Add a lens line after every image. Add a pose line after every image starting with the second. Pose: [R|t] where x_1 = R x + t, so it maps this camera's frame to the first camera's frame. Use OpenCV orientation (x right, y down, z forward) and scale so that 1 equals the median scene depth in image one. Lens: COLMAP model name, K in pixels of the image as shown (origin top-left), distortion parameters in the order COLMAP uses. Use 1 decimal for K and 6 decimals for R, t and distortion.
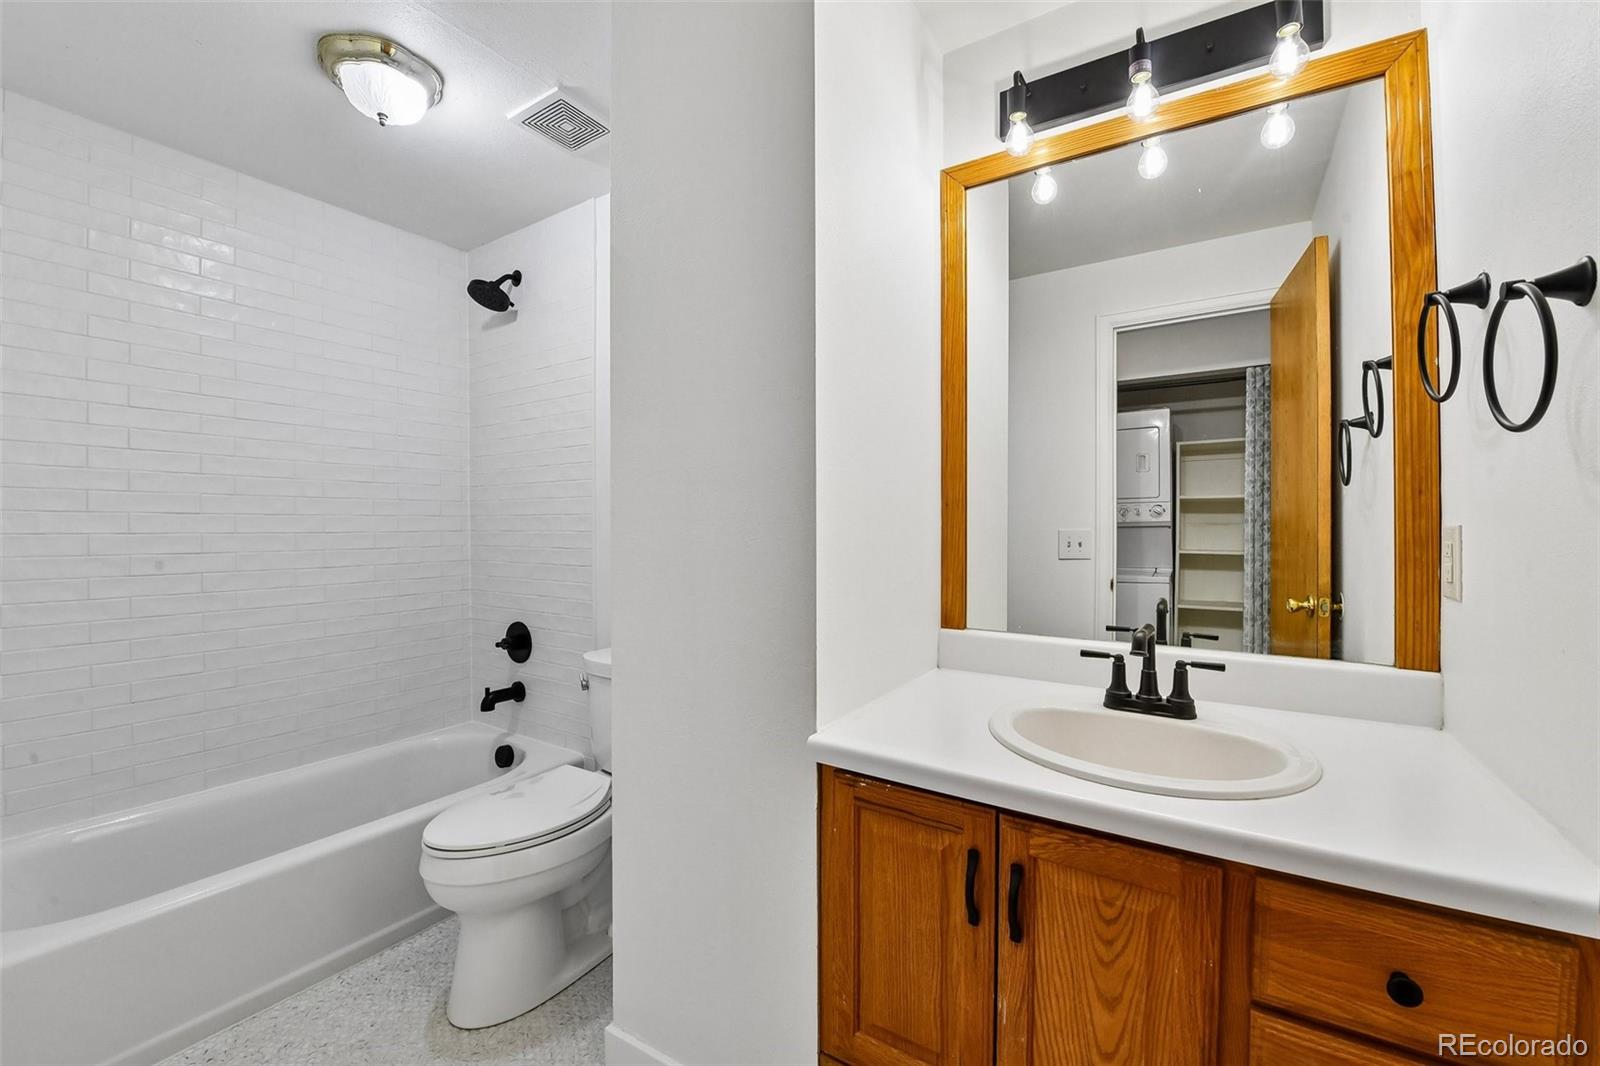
lens RADIAL K [[645.1, 0, 804.2], [0, 645.1, 527.7], [0, 0, 1]] dist [-0.016382, -0.002466]
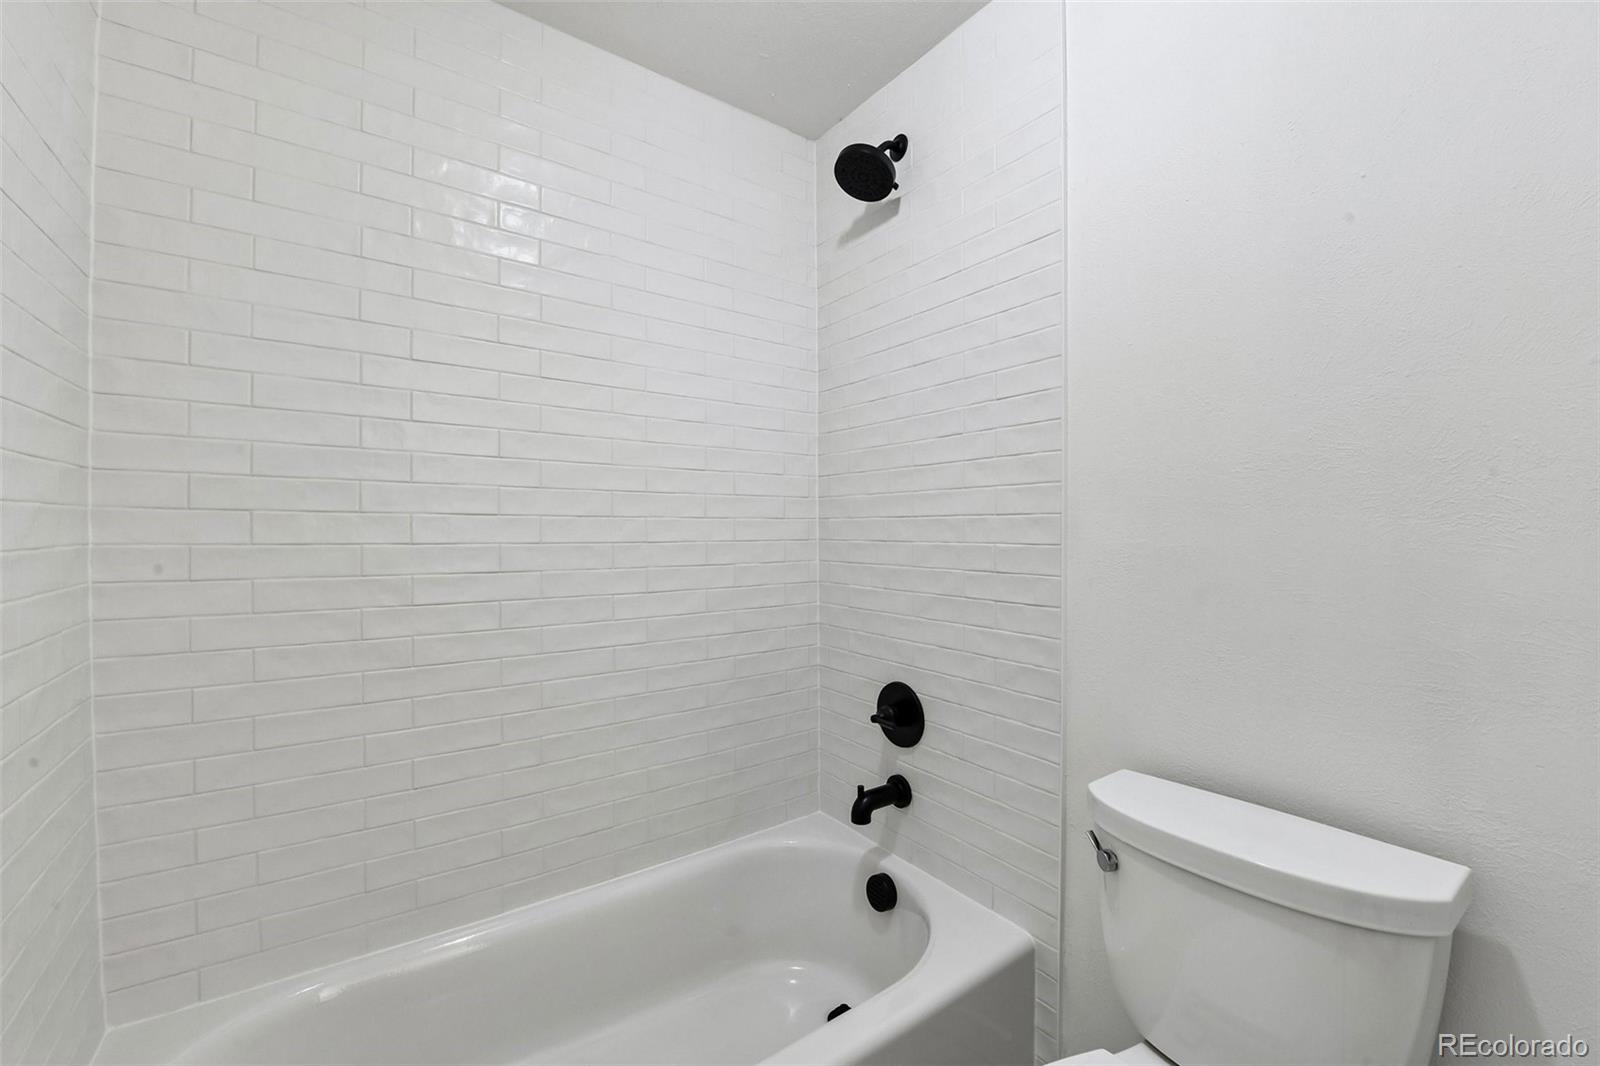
lens RADIAL K [[645.1, 0, 798.2], [0, 645.1, 532.4], [0, 0, 1]] dist [-0.016382, -0.002466]
pose [[0.931223, 0.005382, -0.364409, -0.312597], [-0.004344, 0.999984, 0.003670, -0.005843], [0.364423, -0.001835, 0.931232, 0.371629]]
